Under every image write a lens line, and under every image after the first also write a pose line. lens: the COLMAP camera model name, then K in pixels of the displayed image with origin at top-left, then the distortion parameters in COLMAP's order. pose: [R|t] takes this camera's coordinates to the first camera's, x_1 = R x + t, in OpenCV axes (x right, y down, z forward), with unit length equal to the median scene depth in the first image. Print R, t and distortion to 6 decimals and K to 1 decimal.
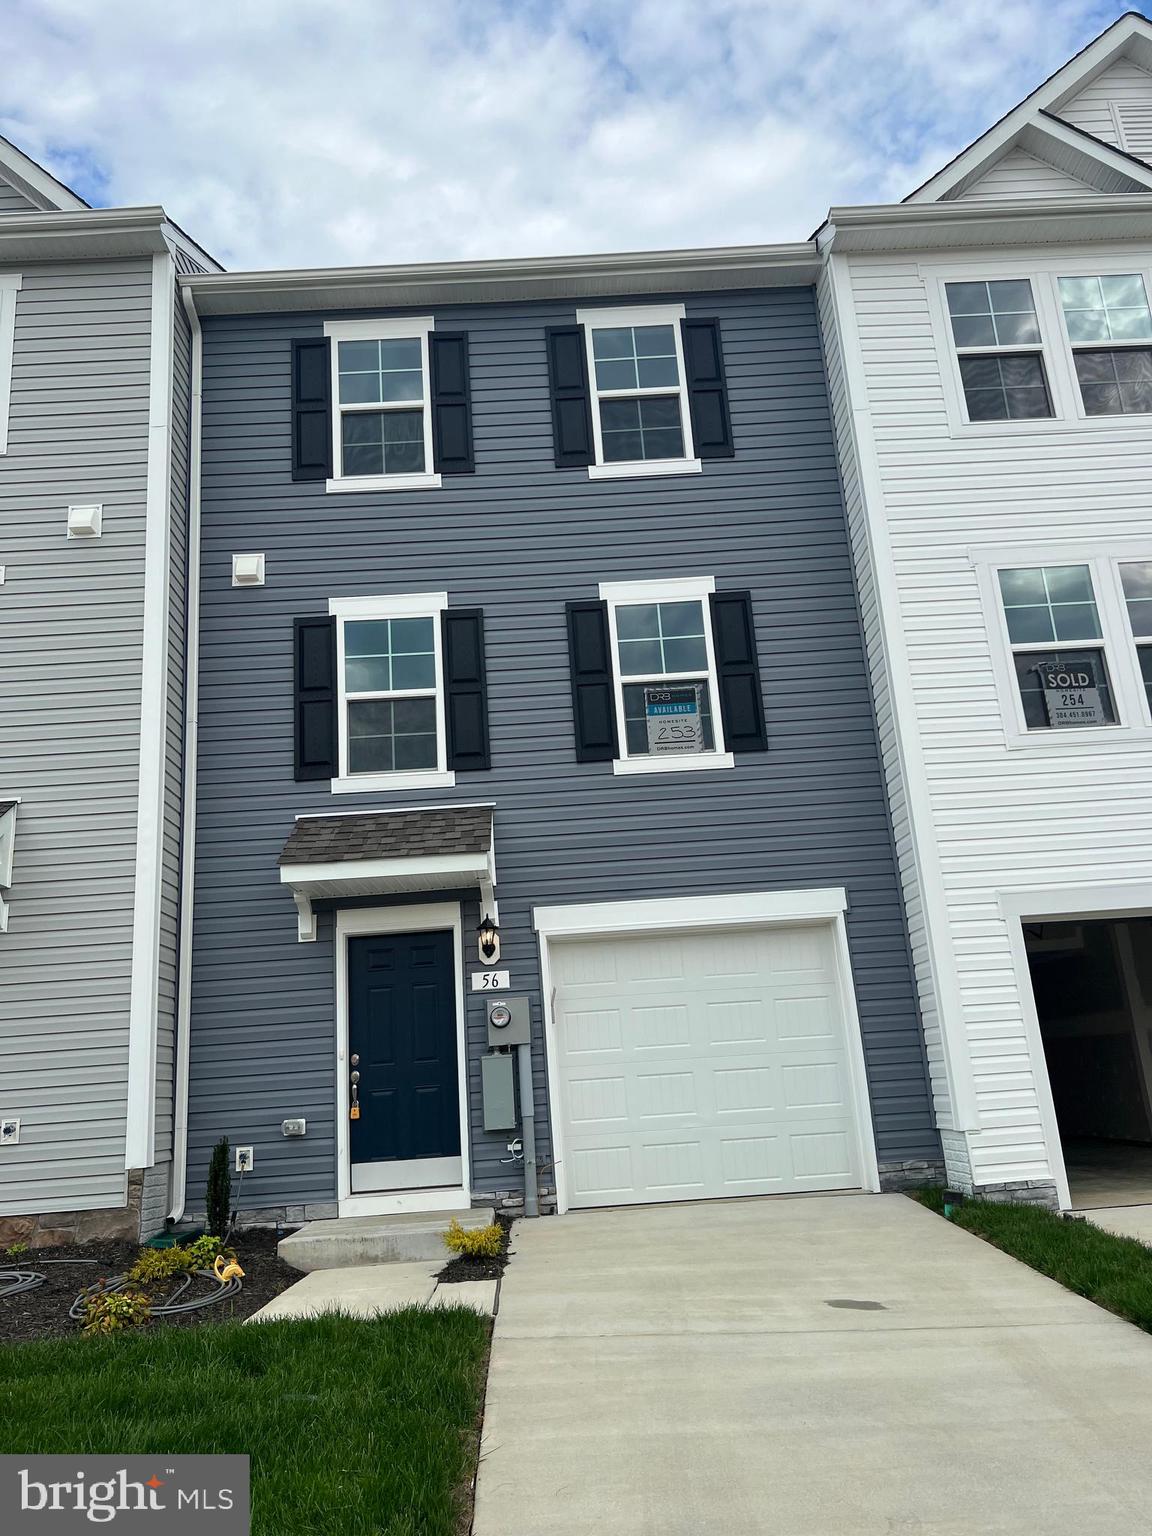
lens RADIAL K [[1158.2, 0, 583.5], [0, 1158.2, 762.1], [0, 0, 1]] dist [0.056202, -0.063307]
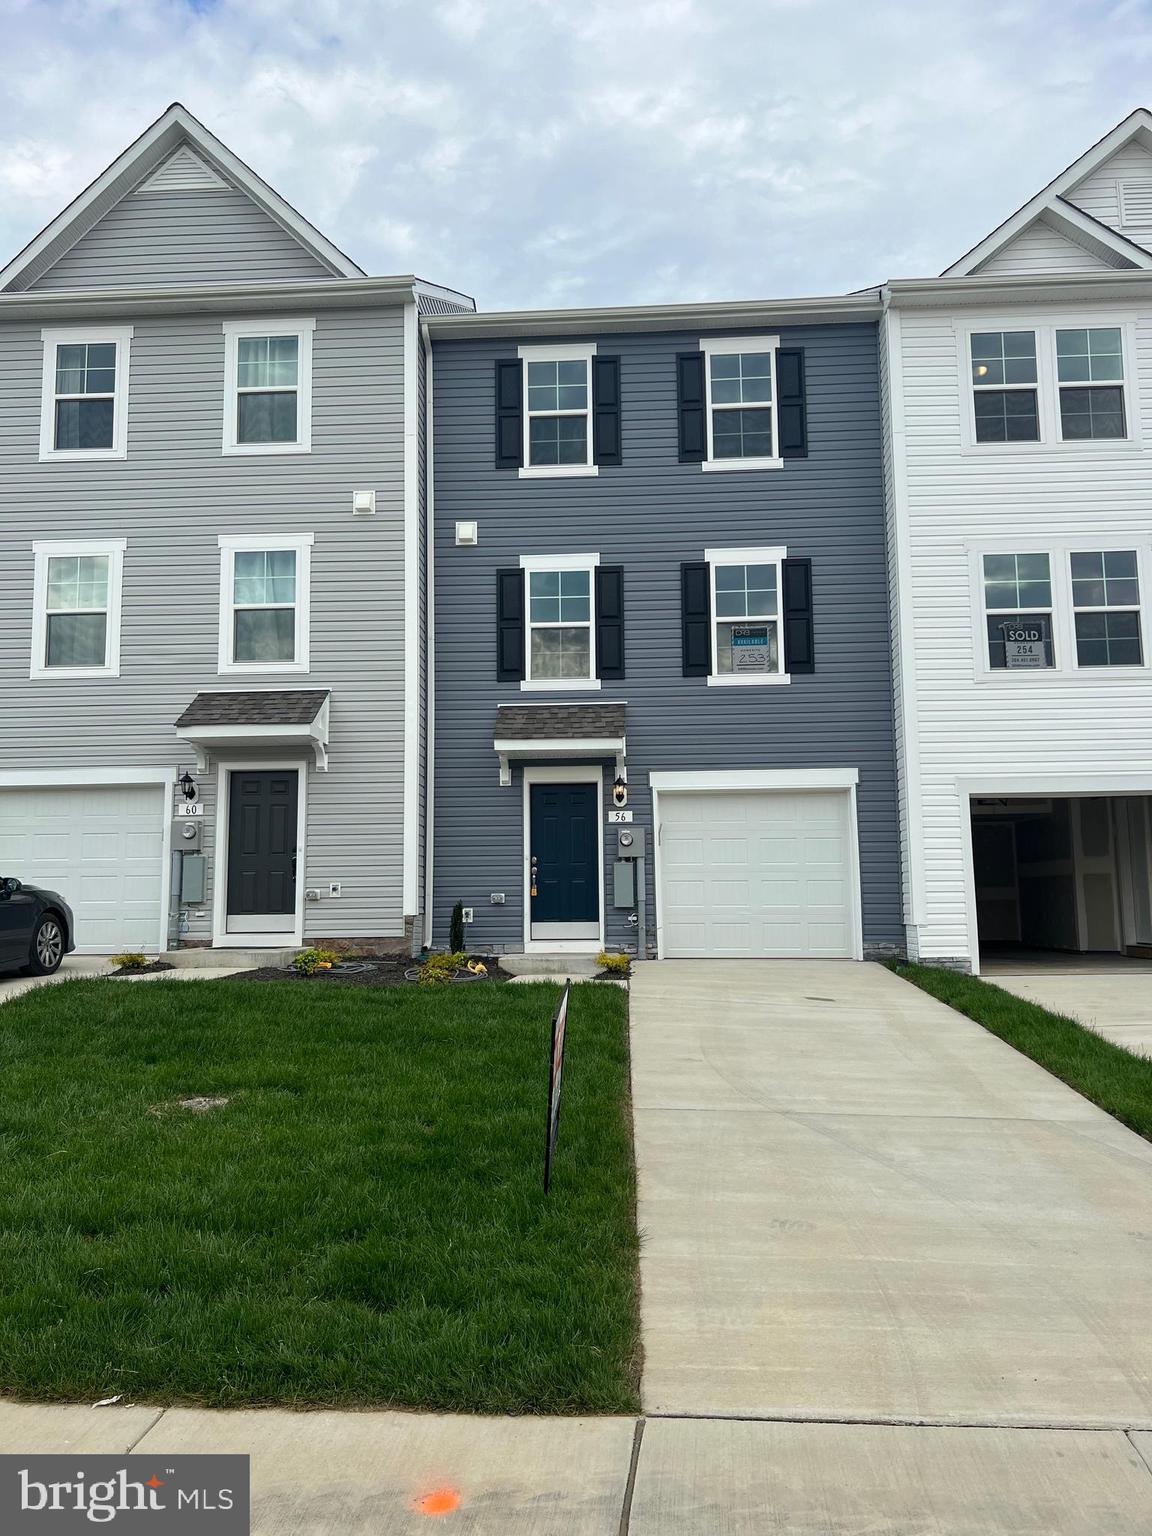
lens RADIAL K [[1158.2, 0, 577.3], [0, 1158.2, 767.3], [0, 0, 1]] dist [0.056202, -0.063307]
pose [[0.995280, 0.049110, -0.083705, -0.010957], [-0.035664, 0.987246, 0.155155, -0.110872], [0.090257, -0.151437, 0.984338, -0.501545]]
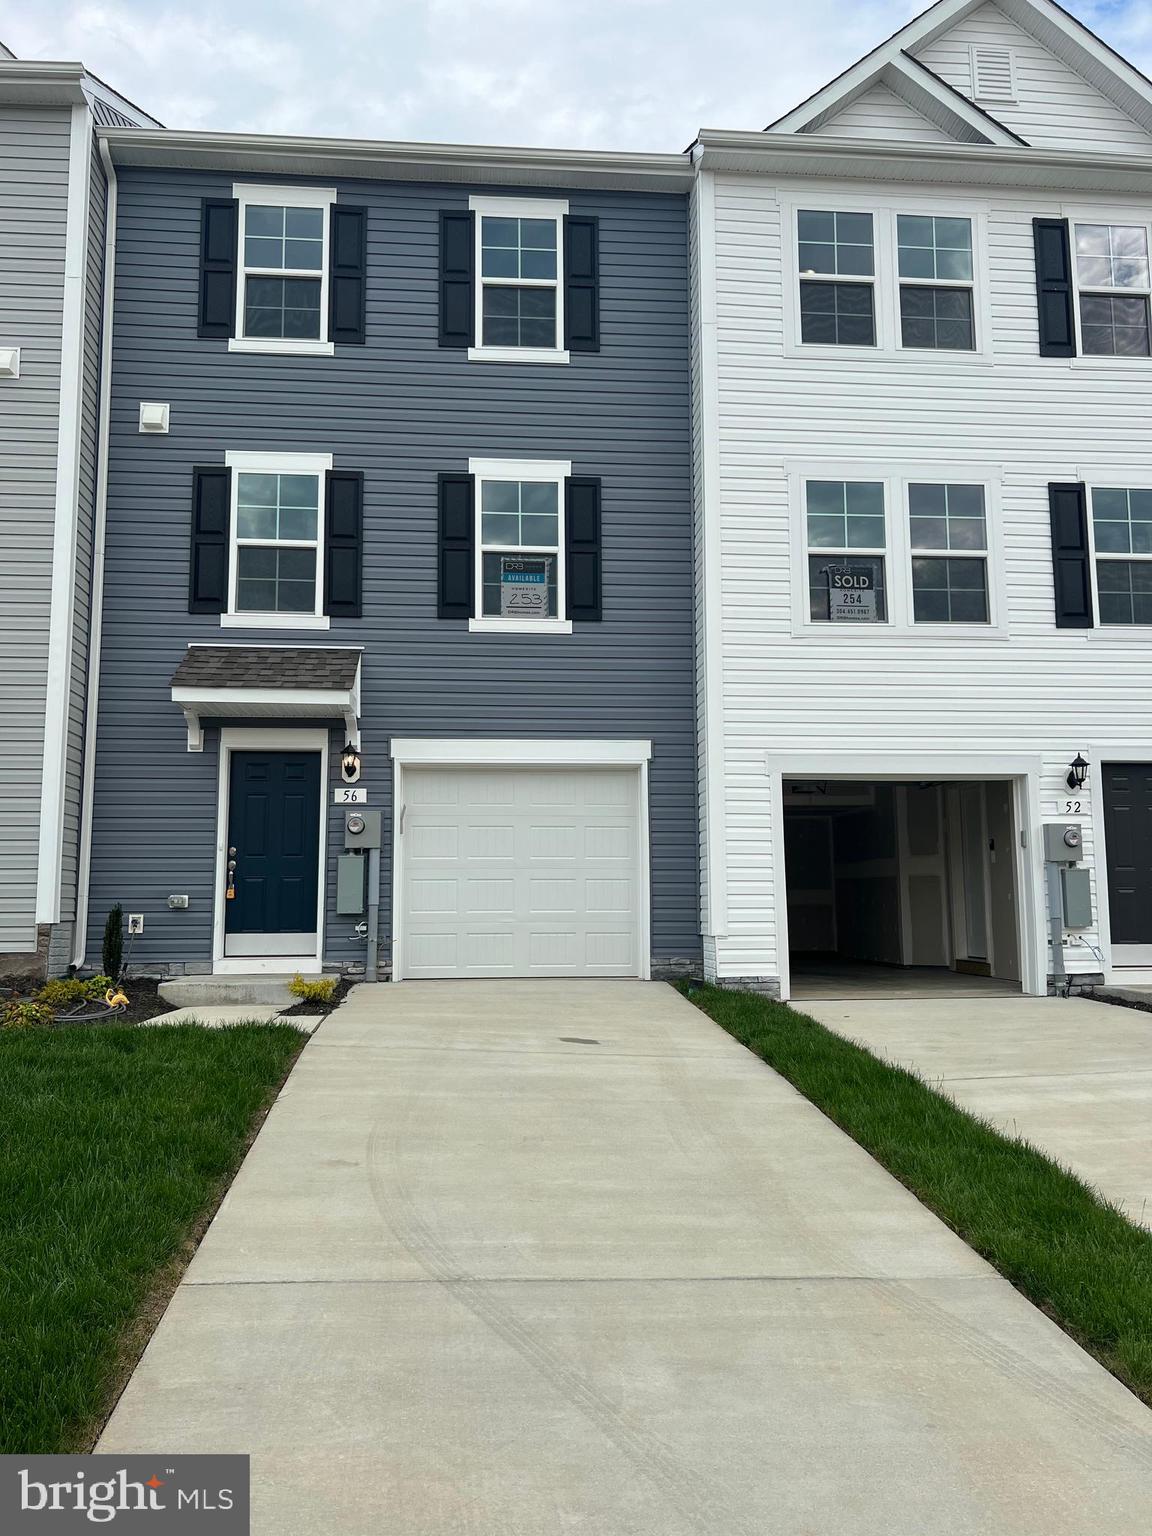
lens RADIAL K [[1158.2, 0, 577.4], [0, 1158.2, 768.8], [0, 0, 1]] dist [0.056202, -0.063307]
pose [[0.995500, 0.072302, 0.061251, 0.074920], [-0.080600, 0.985981, 0.146099, -0.031676], [-0.049829, -0.150378, 0.987372, -0.183951]]
